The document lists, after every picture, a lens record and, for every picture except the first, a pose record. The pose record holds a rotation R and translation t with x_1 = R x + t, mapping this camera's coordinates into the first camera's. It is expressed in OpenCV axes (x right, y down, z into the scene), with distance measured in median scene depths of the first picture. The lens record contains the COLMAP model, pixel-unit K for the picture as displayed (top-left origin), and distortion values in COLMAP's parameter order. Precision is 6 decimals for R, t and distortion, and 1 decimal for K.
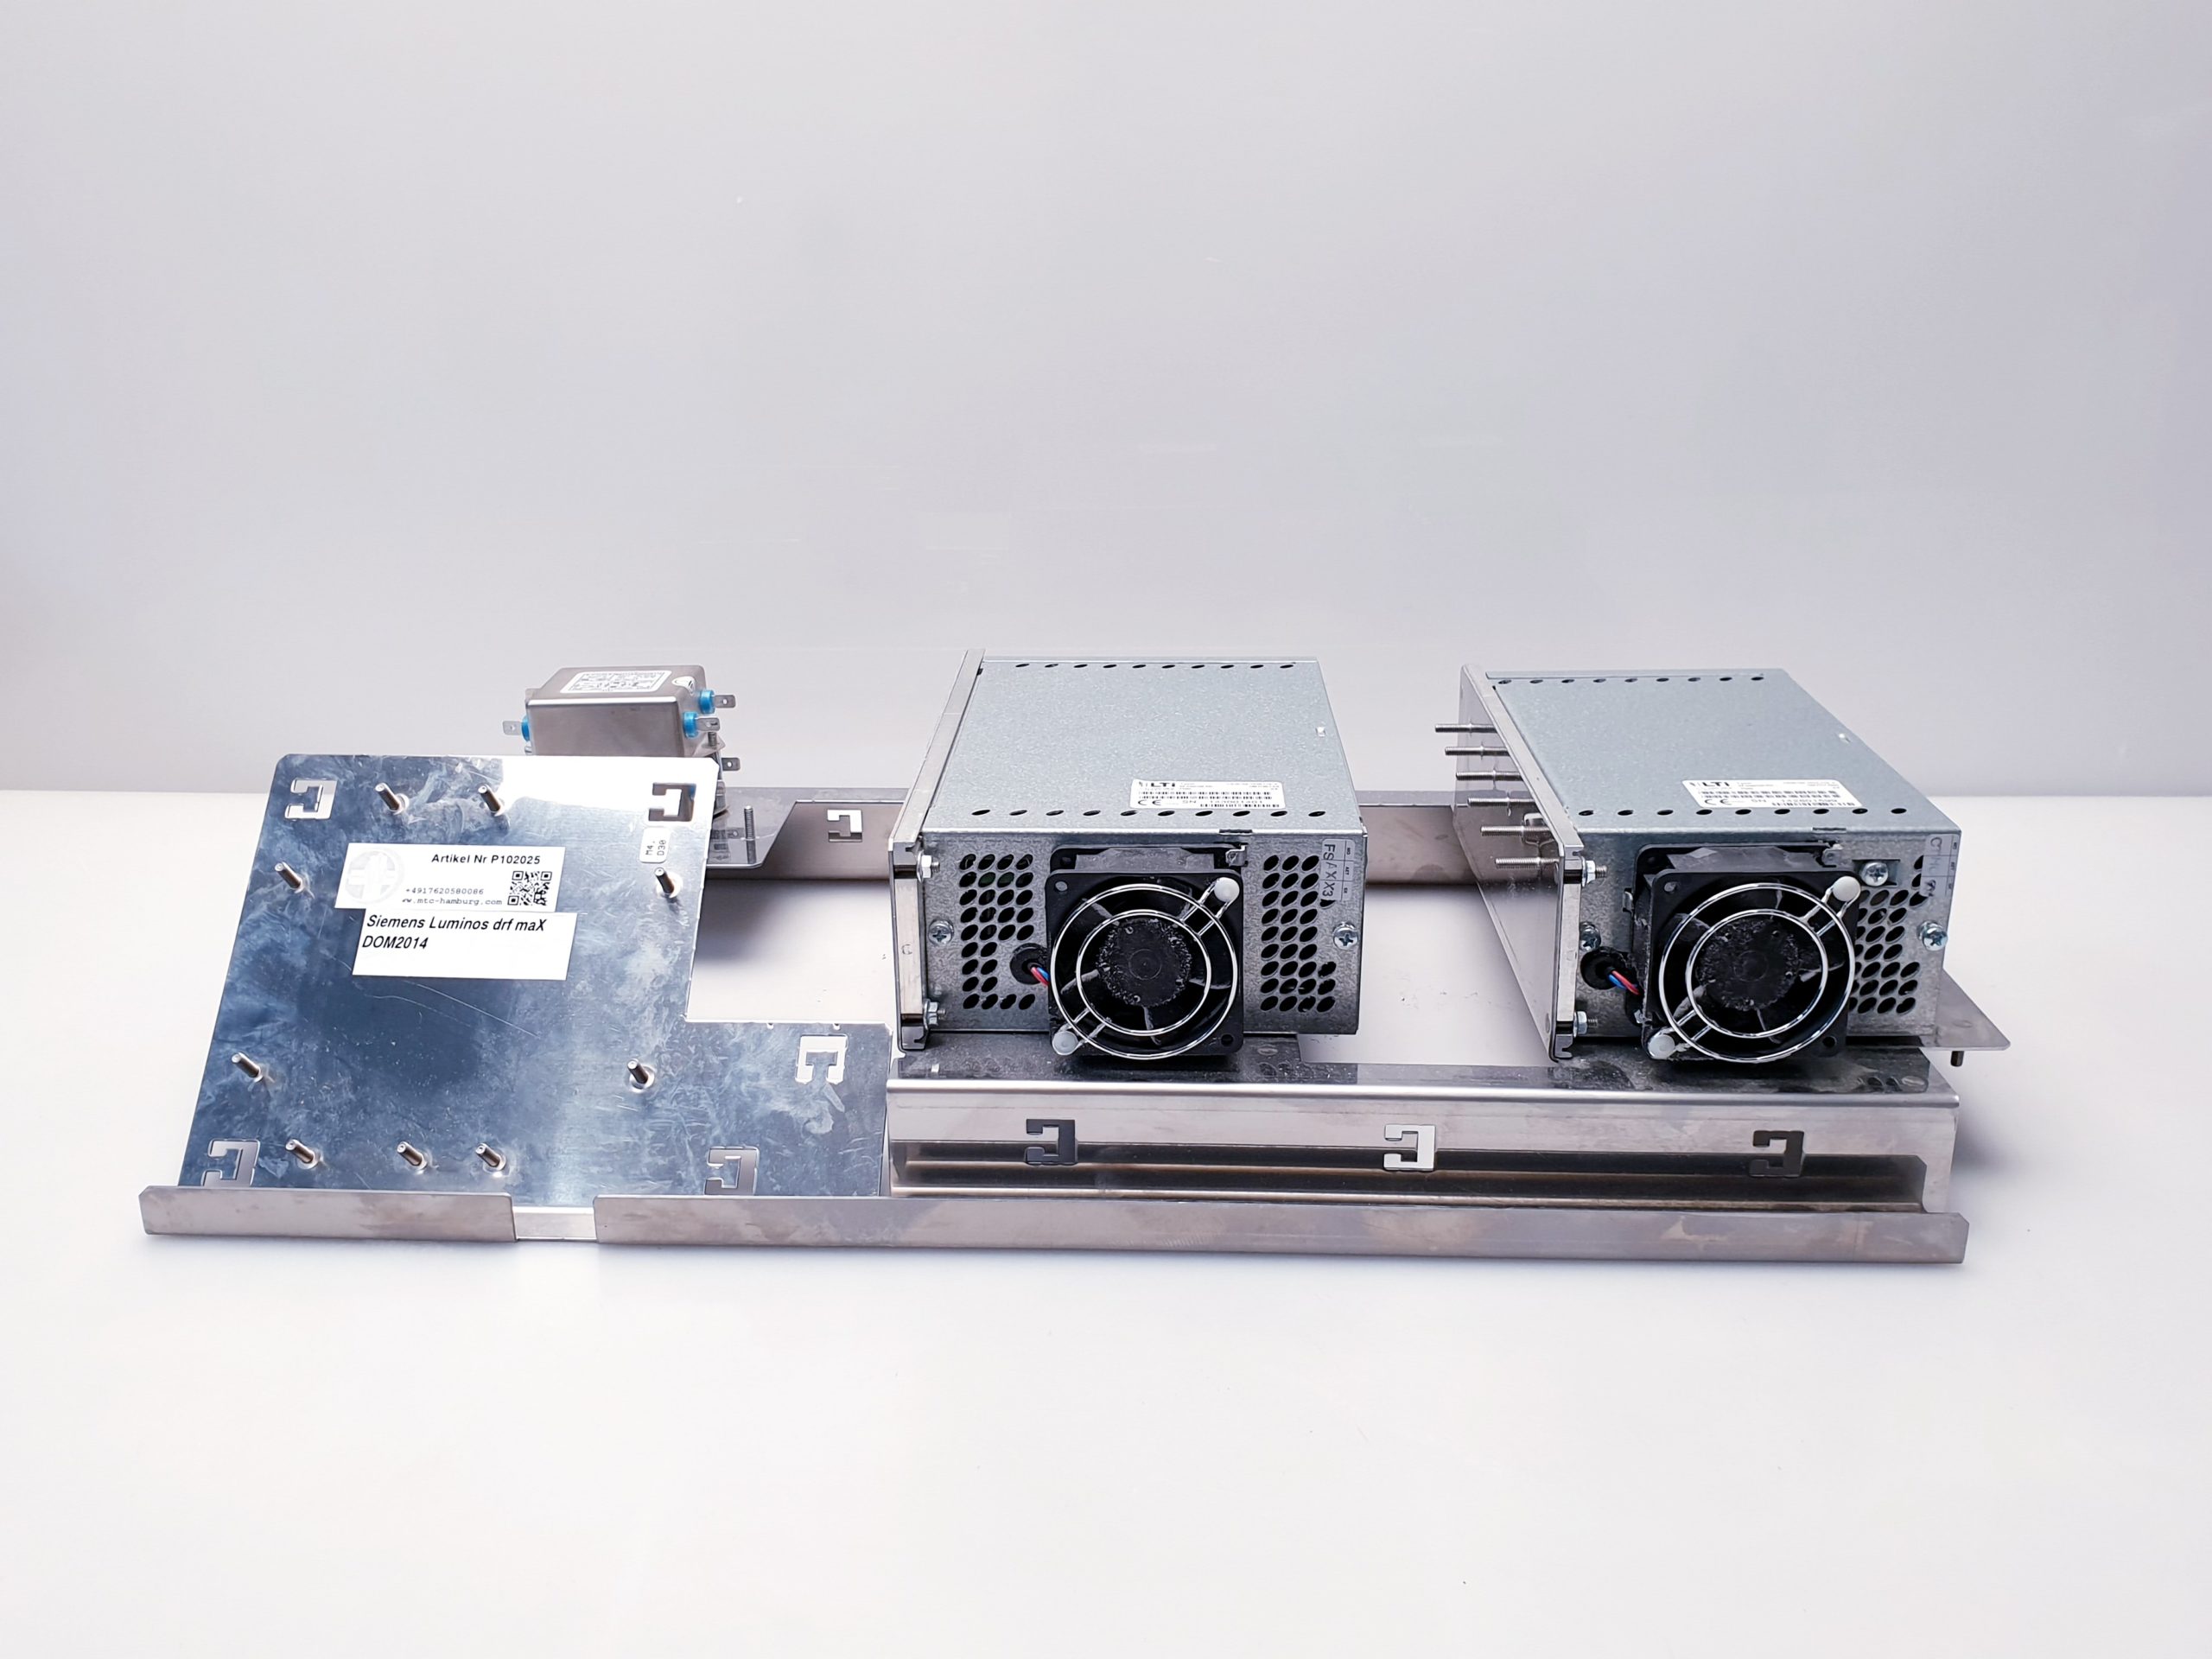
lens RADIAL K [[1931.1, 0, 1092.6], [0, 1931.1, 813.1], [0, 0, 1]] dist [0.154404, -0.492770]
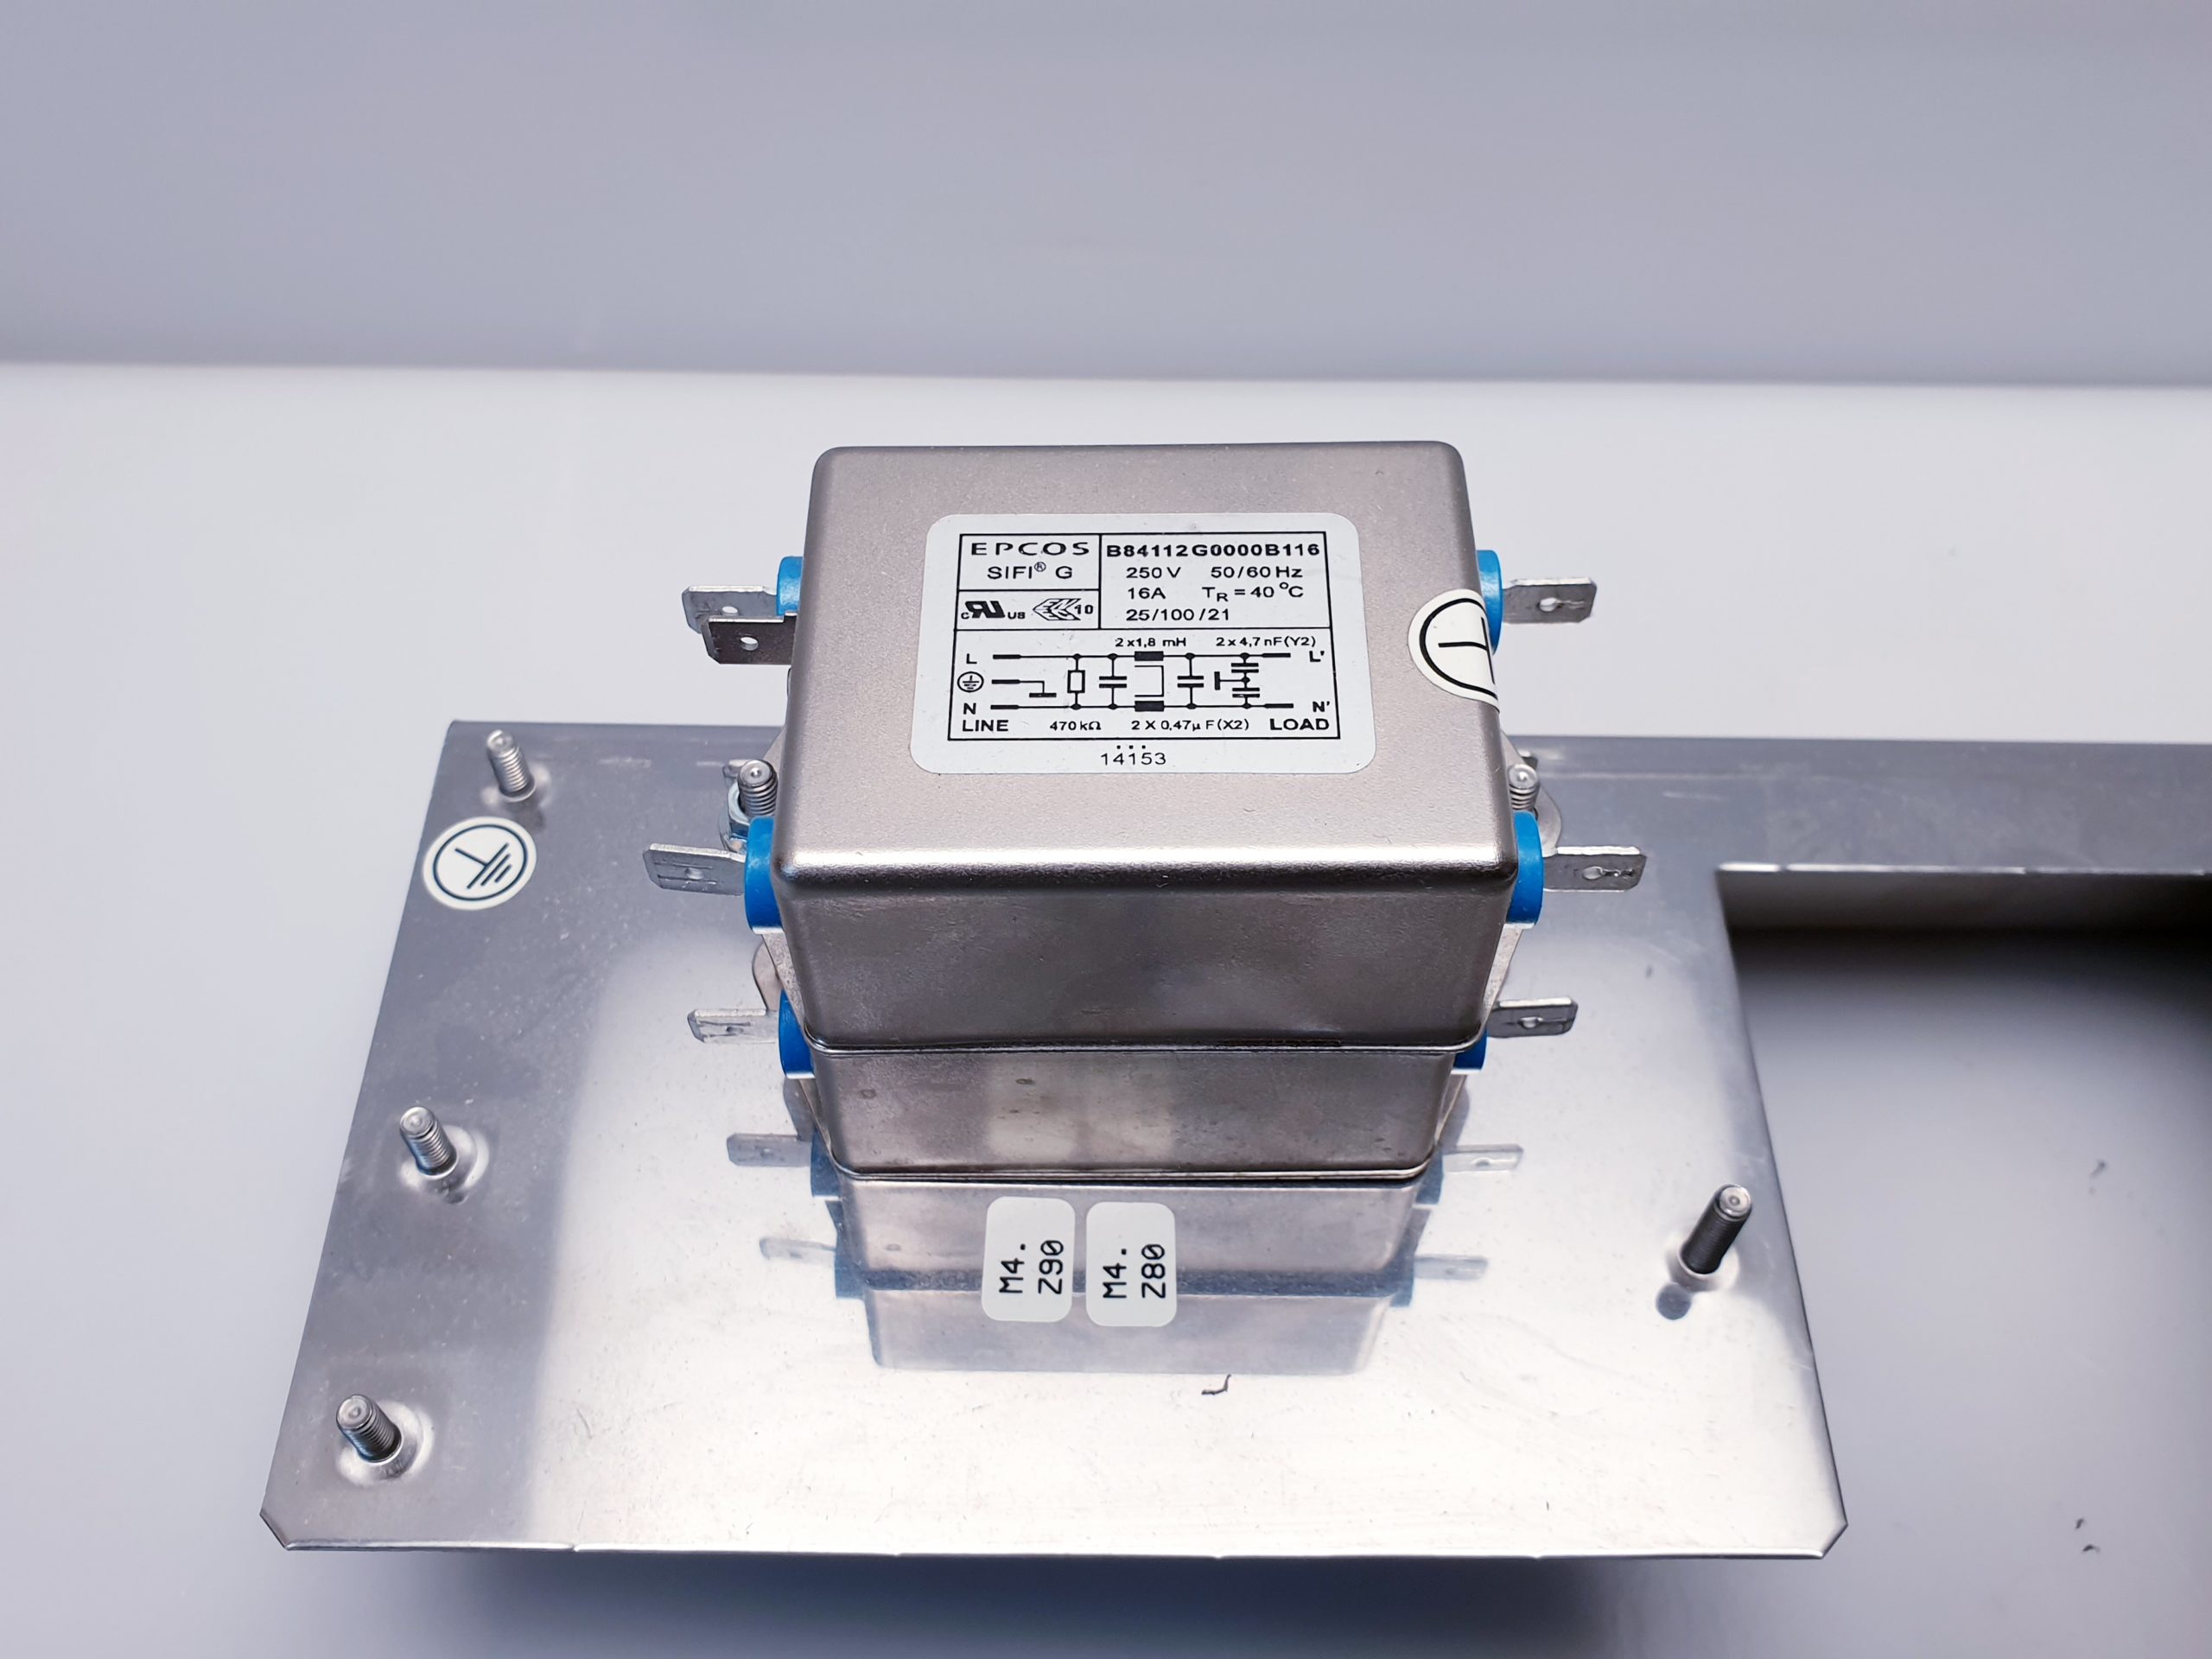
lens RADIAL K [[2000.2, 0, 1068.0], [0, 2000.2, 819.9], [0, 0, 1]] dist [0.114714, -0.397083]
pose [[0.999343, -0.015690, 0.032661, -0.347128], [-0.006331, 0.811914, 0.583743, -0.239128], [-0.035677, -0.583566, 0.811281, 1.082708]]
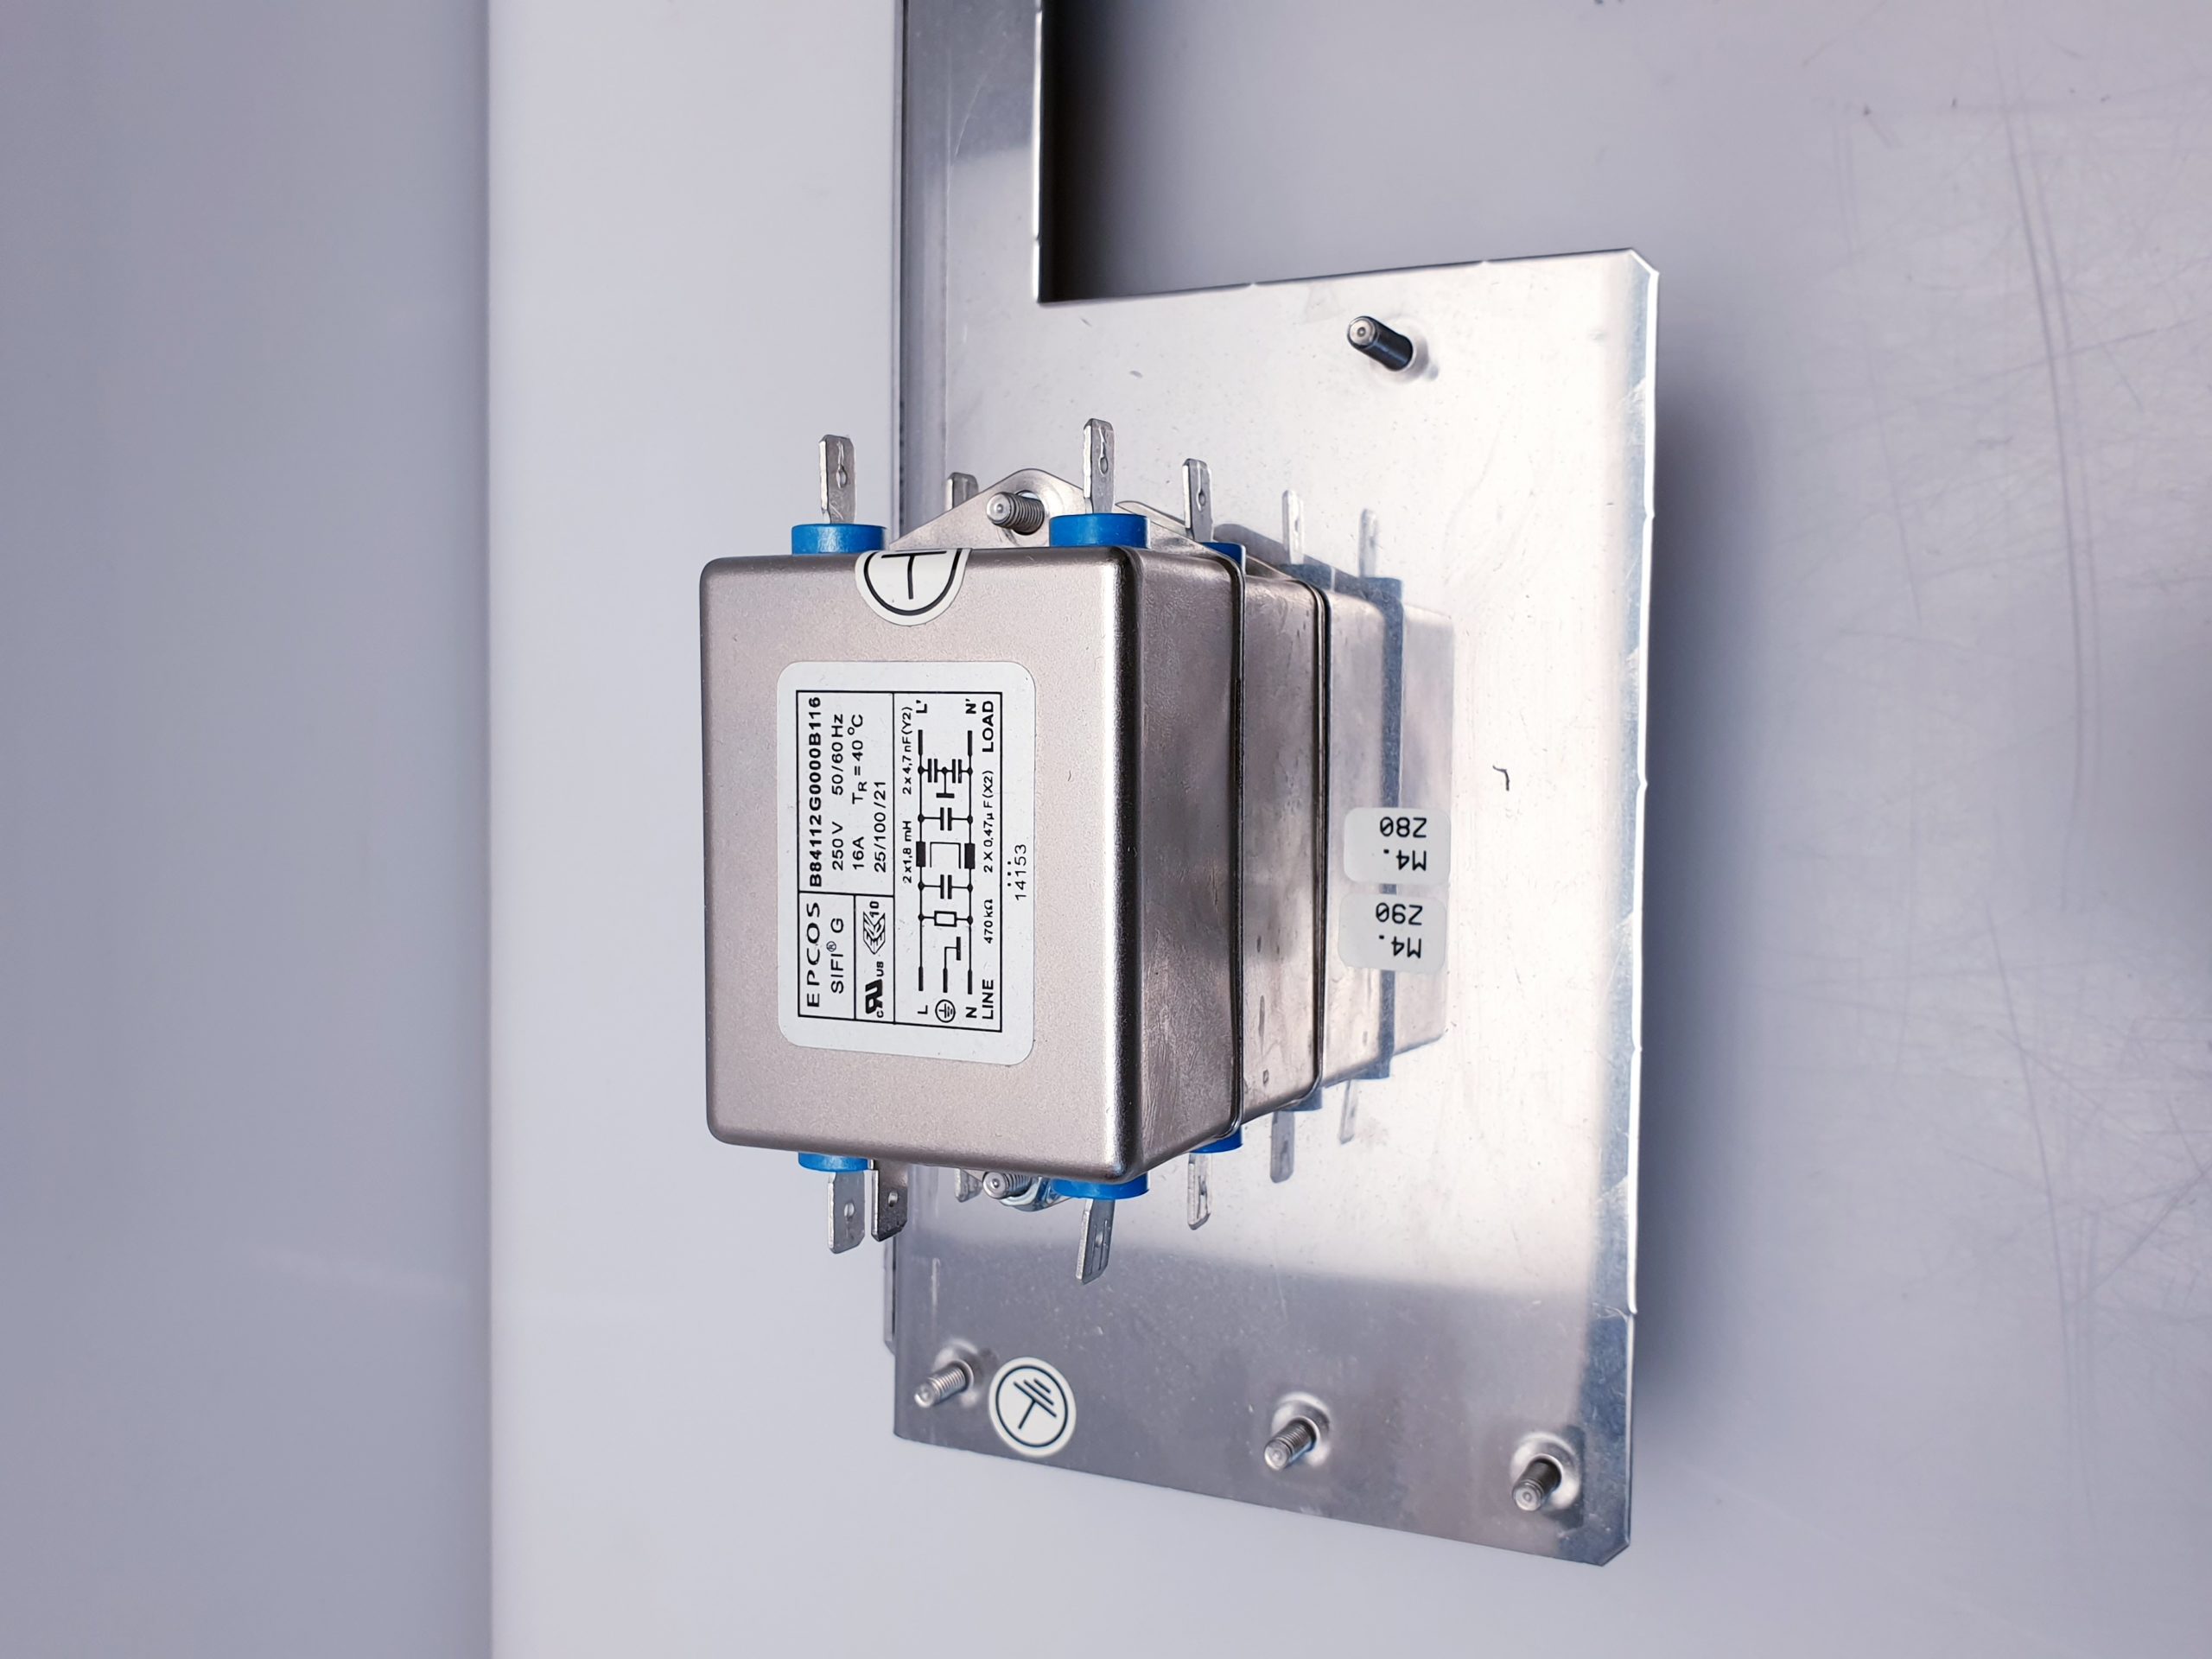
lens RADIAL K [[1946.9, 0, 1106.0], [0, 1946.9, 829.5], [0, 0, 1]] dist [0.122758, -0.363446]
pose [[-0.017878, -0.999815, -0.007107, -0.319825], [0.690650, -0.017489, 0.722978, -0.299820], [-0.722968, 0.008017, 0.690835, 1.087690]]
